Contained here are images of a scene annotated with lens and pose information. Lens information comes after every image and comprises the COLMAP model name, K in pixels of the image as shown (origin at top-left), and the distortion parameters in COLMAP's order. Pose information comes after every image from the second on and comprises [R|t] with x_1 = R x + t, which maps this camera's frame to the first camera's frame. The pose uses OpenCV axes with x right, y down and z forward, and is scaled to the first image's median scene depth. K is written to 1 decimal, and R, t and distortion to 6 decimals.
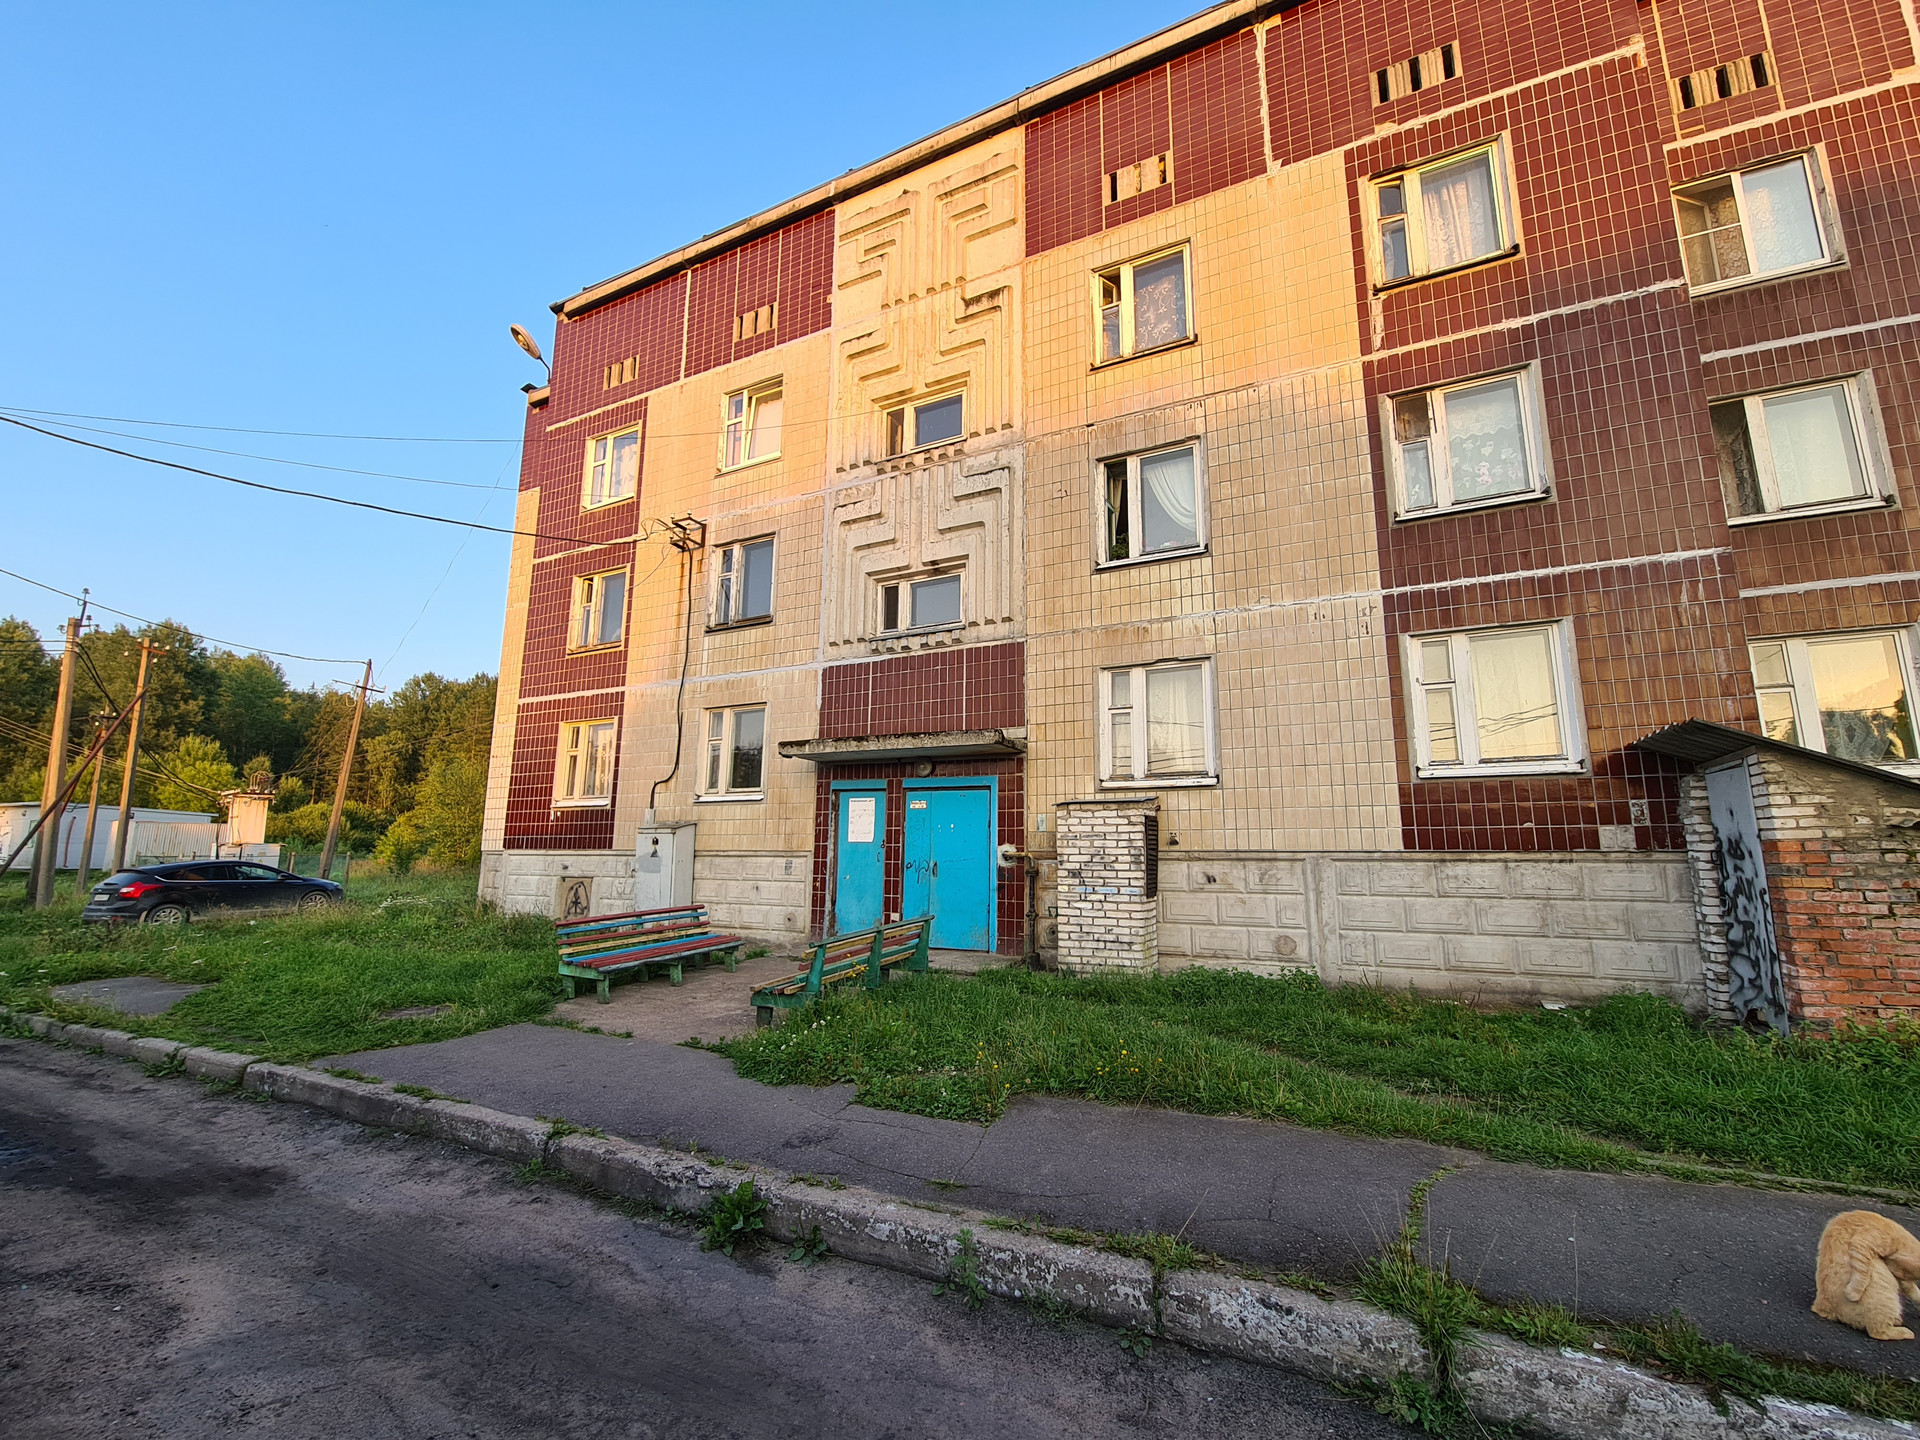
lens RADIAL K [[784.8, 0, 951.8], [0, 784.8, 733.1], [0, 0, 1]] dist [0.001556, -0.002762]
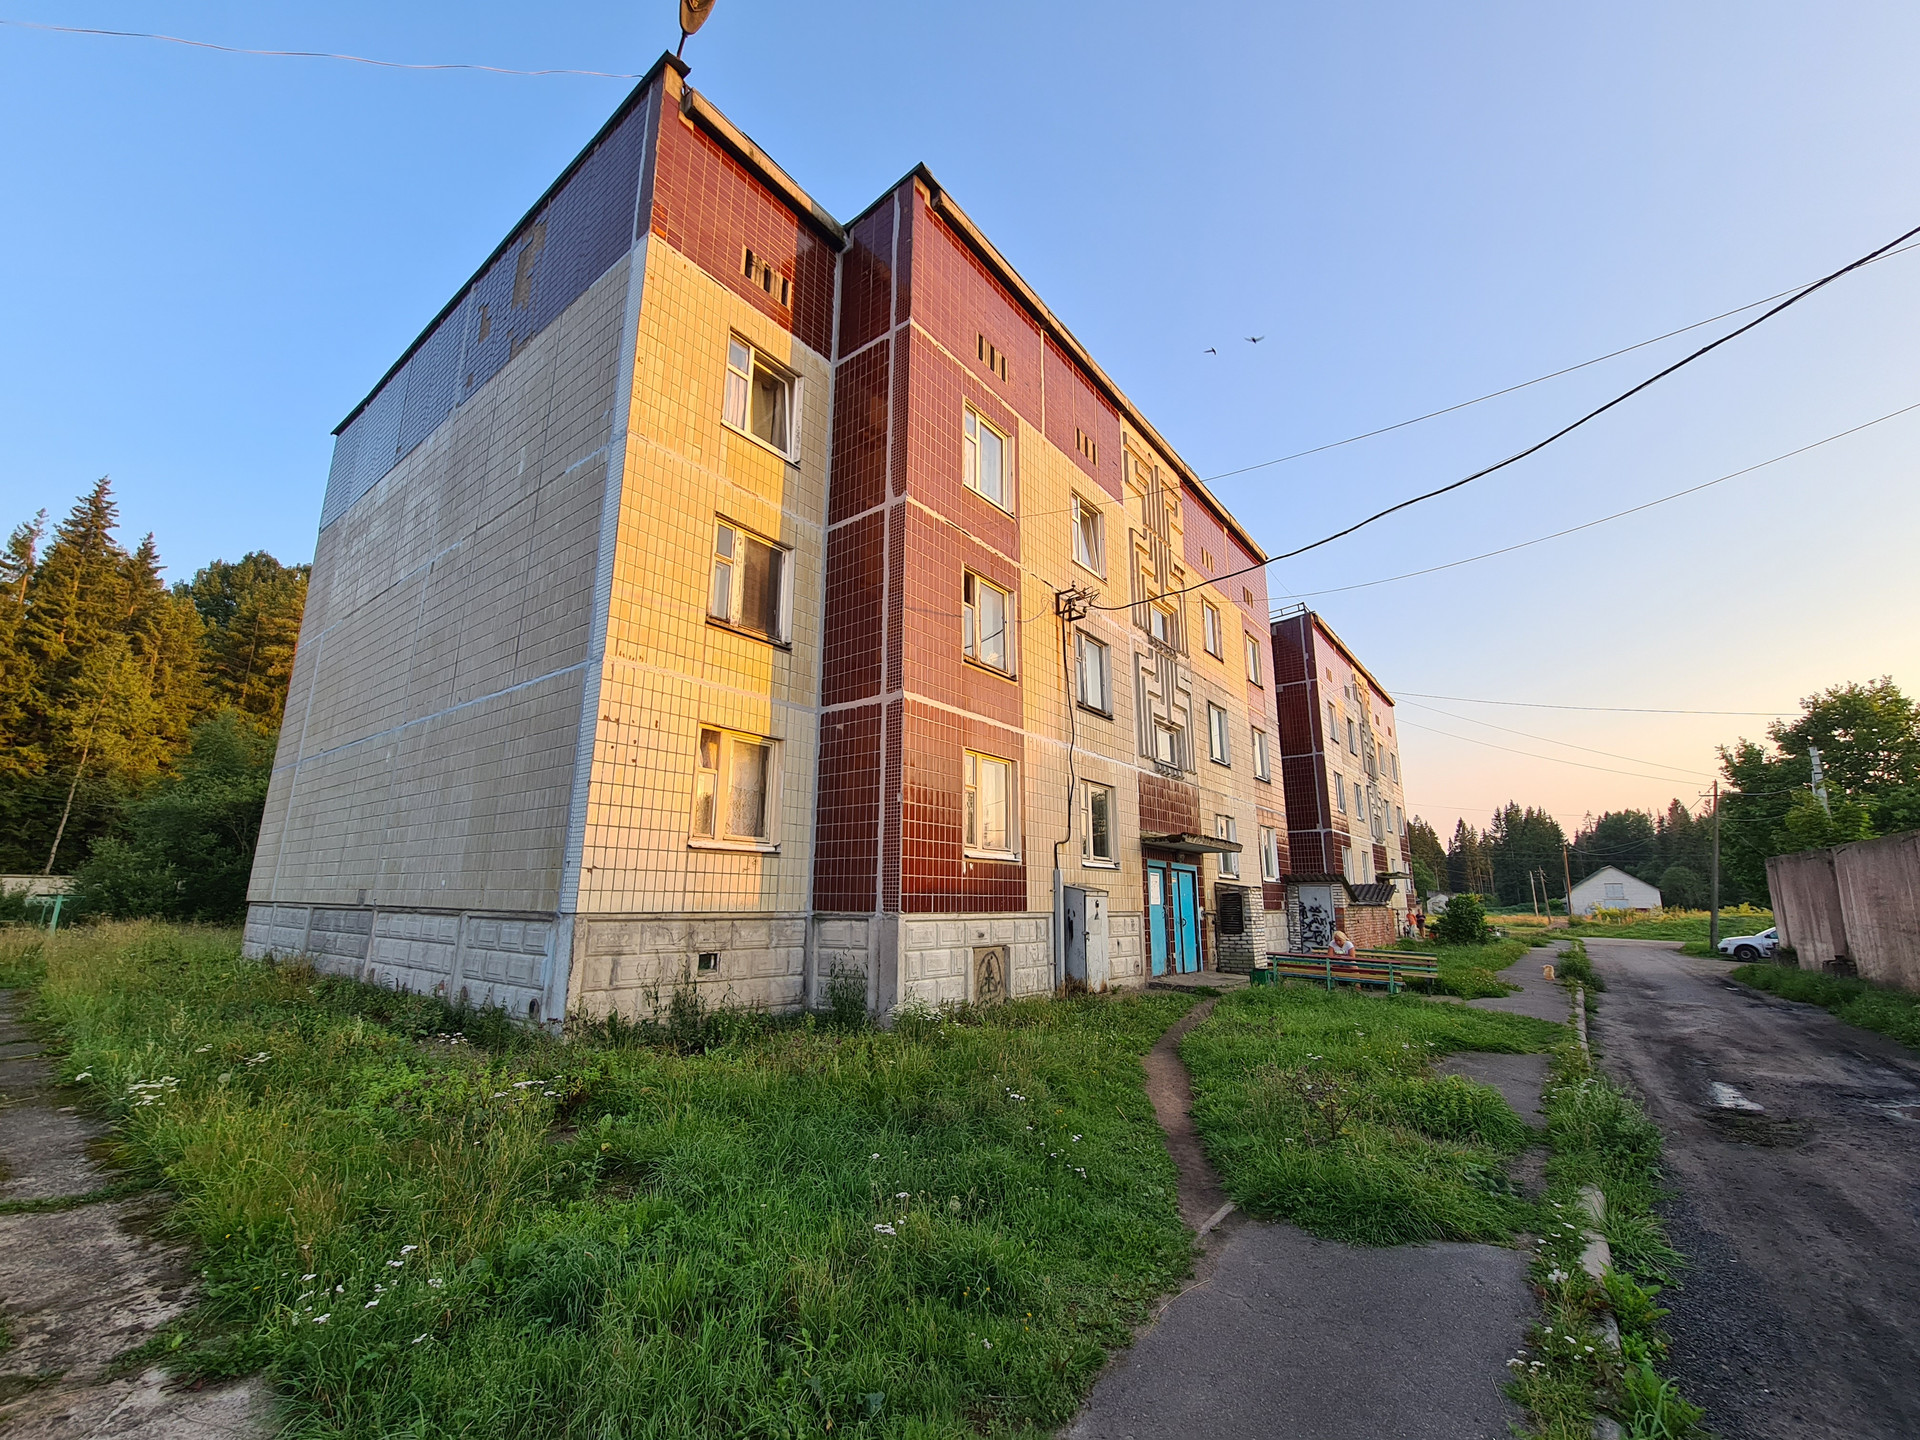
lens RADIAL K [[784.8, 0, 954.8], [0, 784.8, 738.0], [0, 0, 1]] dist [0.001556, -0.002762]
pose [[0.203432, 0.197220, 0.959020, -1.669186], [-0.157169, 0.973378, -0.166833, 0.145356], [-0.966392, -0.116789, 0.229014, 1.112859]]
